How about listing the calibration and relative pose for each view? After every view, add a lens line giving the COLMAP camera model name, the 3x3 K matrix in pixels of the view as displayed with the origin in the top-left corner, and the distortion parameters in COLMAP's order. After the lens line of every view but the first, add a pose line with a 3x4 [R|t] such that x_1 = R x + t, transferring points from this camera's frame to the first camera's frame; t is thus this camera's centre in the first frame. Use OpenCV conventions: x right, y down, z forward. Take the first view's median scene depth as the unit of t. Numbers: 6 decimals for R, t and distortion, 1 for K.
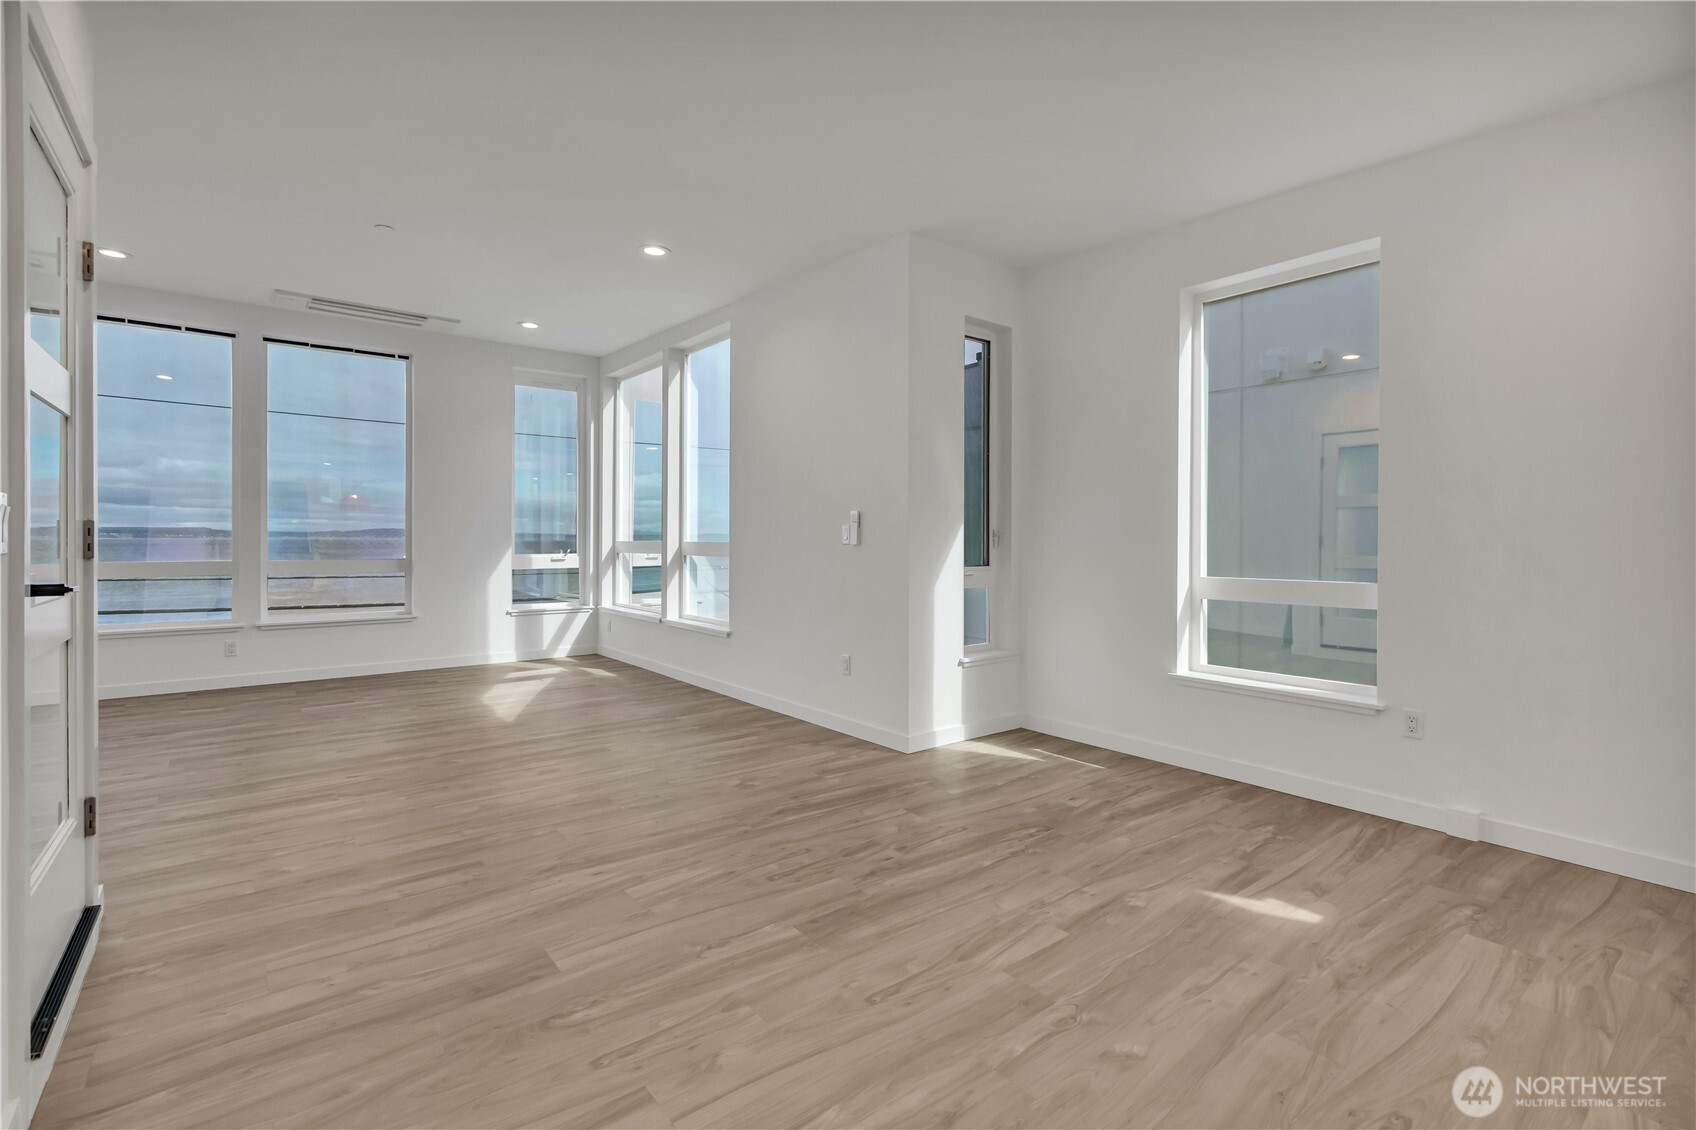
lens RADIAL K [[779.2, 0, 845.0], [0, 779.2, 543.2], [0, 0, 1]] dist [0.002155, -0.001427]
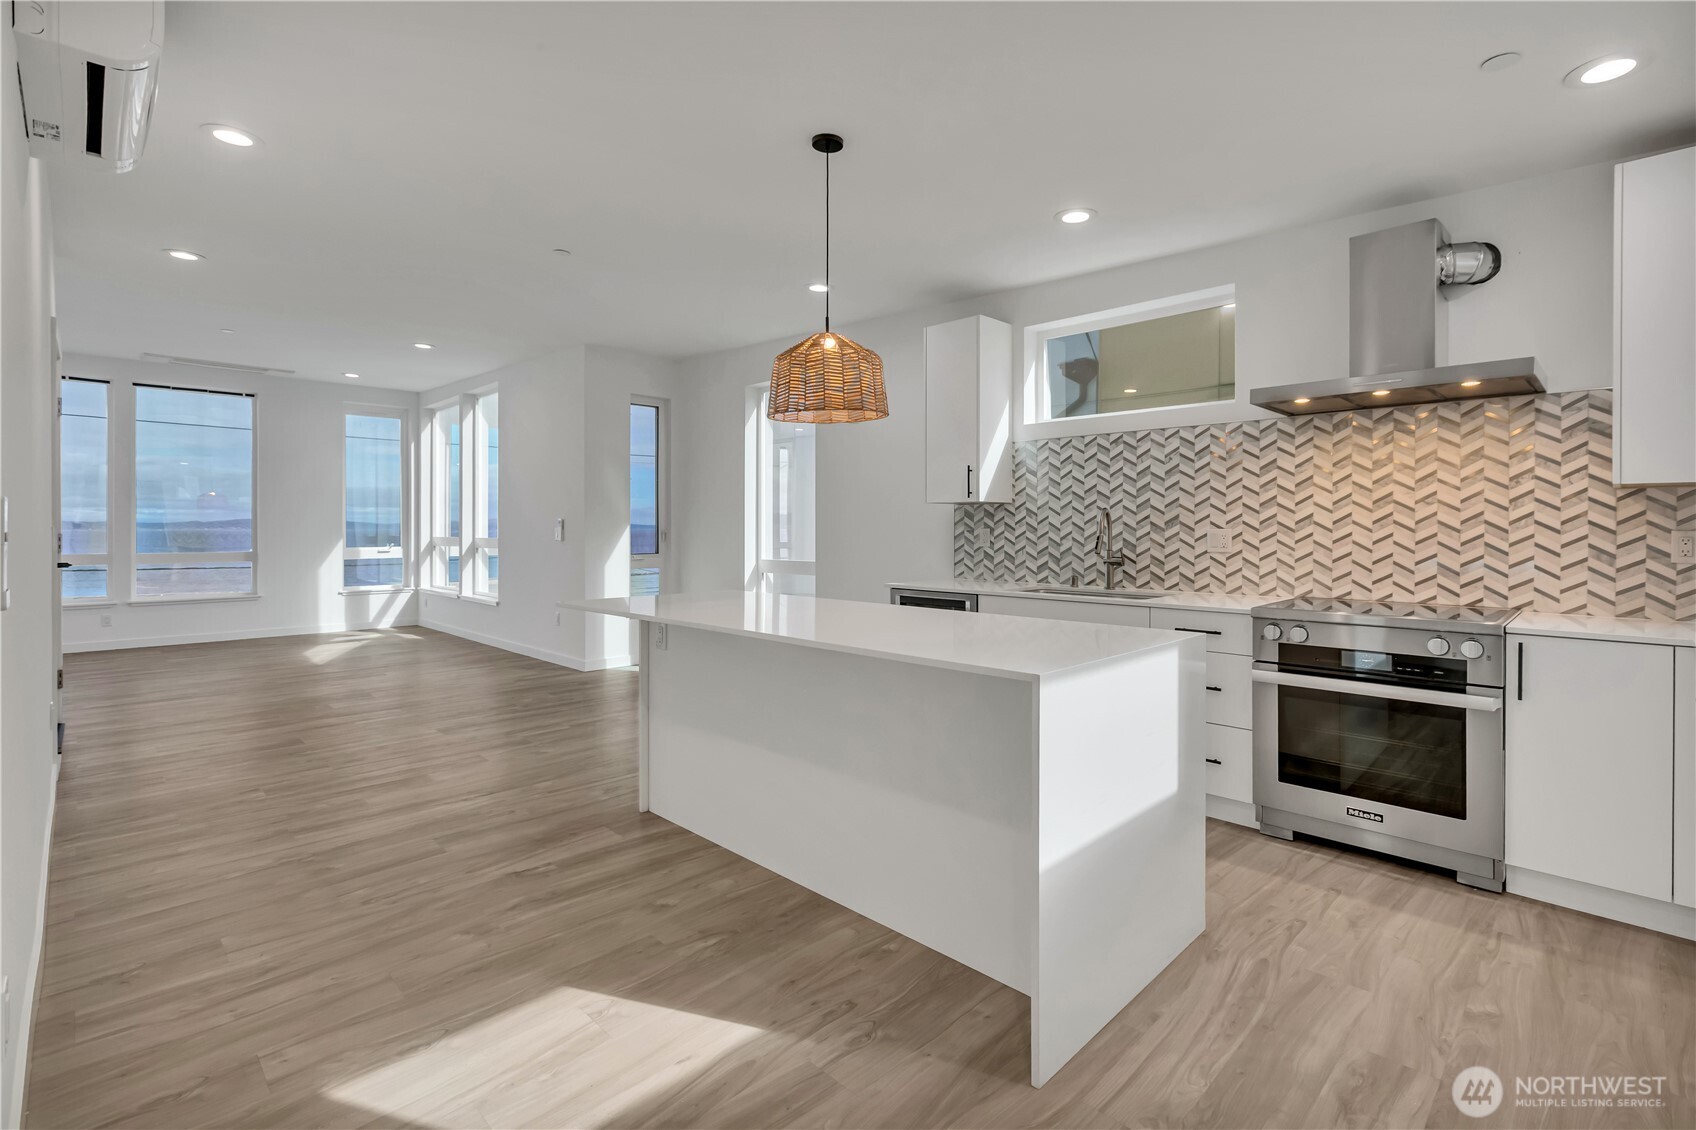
lens RADIAL K [[779.2, 0, 848.0], [0, 779.2, 530.2], [0, 0, 1]] dist [0.002155, -0.001427]
pose [[0.992829, -0.001315, 0.119535, 0.399015], [0.001735, 0.999993, -0.003409, -0.013679], [-0.119529, 0.003591, 0.992824, -0.608123]]
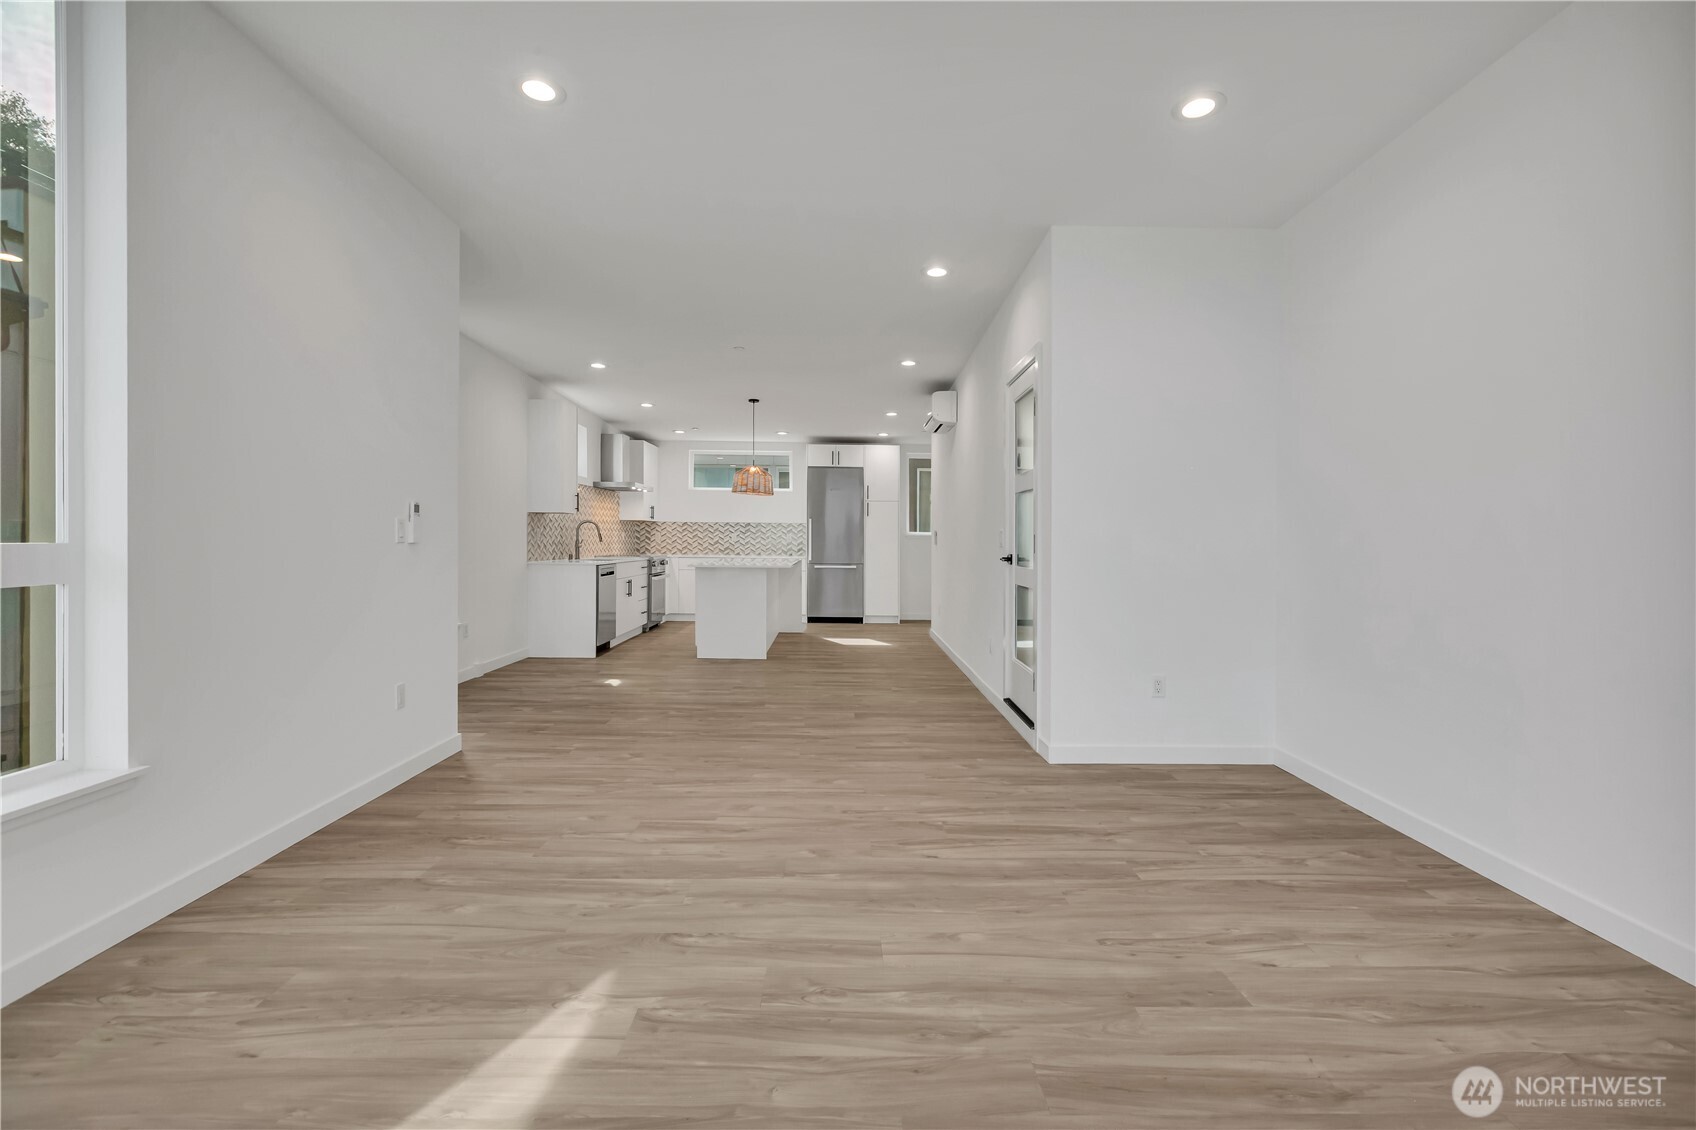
lens RADIAL K [[779.2, 0, 859.5], [0, 779.2, 535.8], [0, 0, 1]] dist [0.002155, -0.001427]
pose [[-0.805023, -0.010303, 0.593154, -0.864434], [-0.011843, 0.999929, 0.001296, -0.013671], [-0.593125, -0.005981, -0.805088, 1.398418]]
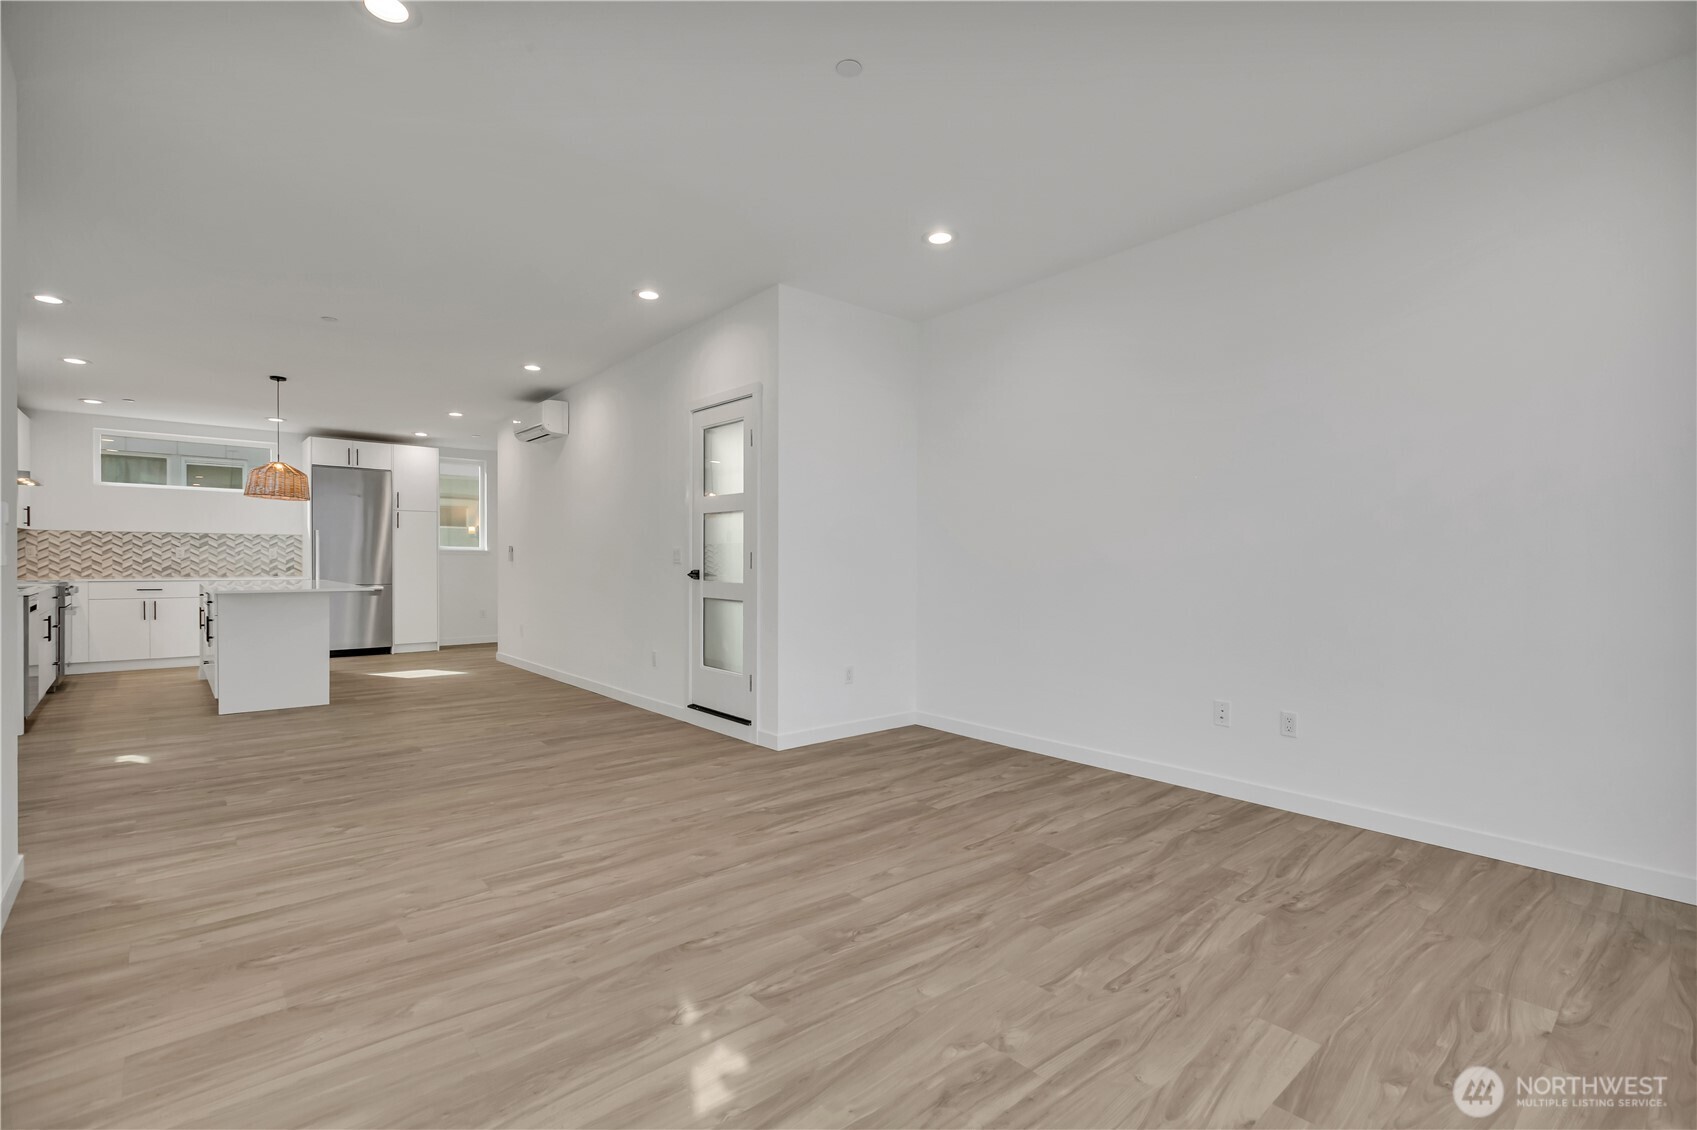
lens RADIAL K [[779.6, 0, 868.4], [0, 779.6, 556.3], [0, 0, 1]] dist [0.002155, -0.001427]
pose [[-0.997076, -0.012648, -0.075364, -0.543722], [-0.012756, 0.999918, 0.000956, -0.015022], [0.075346, 0.001914, -0.997156, 1.594996]]
